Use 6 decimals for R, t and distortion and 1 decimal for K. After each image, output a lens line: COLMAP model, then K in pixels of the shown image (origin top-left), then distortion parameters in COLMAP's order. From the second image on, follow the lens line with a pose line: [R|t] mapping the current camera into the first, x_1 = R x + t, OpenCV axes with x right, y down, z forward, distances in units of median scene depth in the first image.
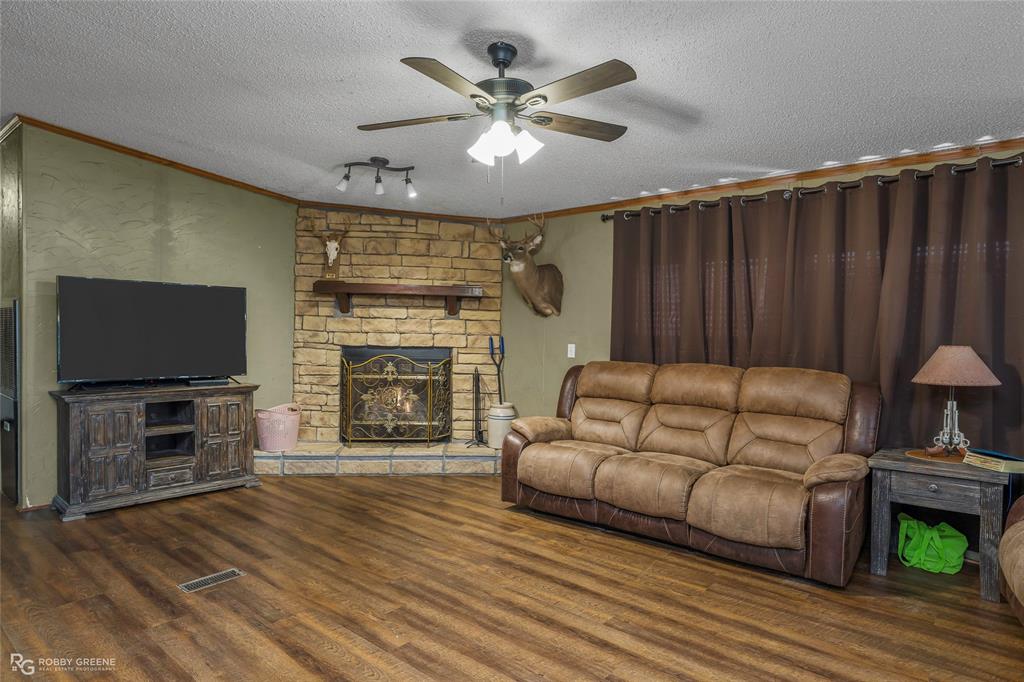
lens RADIAL K [[585.3, 0, 508.6], [0, 585.3, 346.1], [0, 0, 1]] dist [-0.017154, -0.000061]
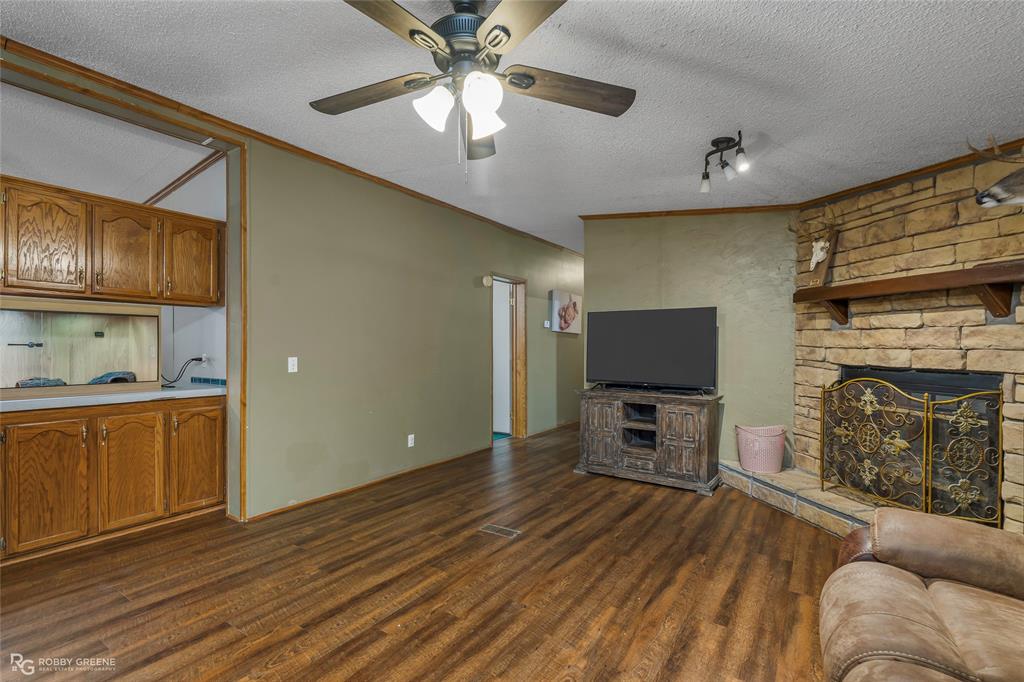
lens RADIAL K [[462.6, 0, 518.6], [0, 462.6, 349.3], [0, 0, 1]] dist [-0.005334, -0.000687]
pose [[0.123014, -0.006606, -0.992383, 0.372832], [-0.022832, 0.999694, -0.009485, -0.007078], [0.992142, 0.023825, 0.122826, 0.592277]]
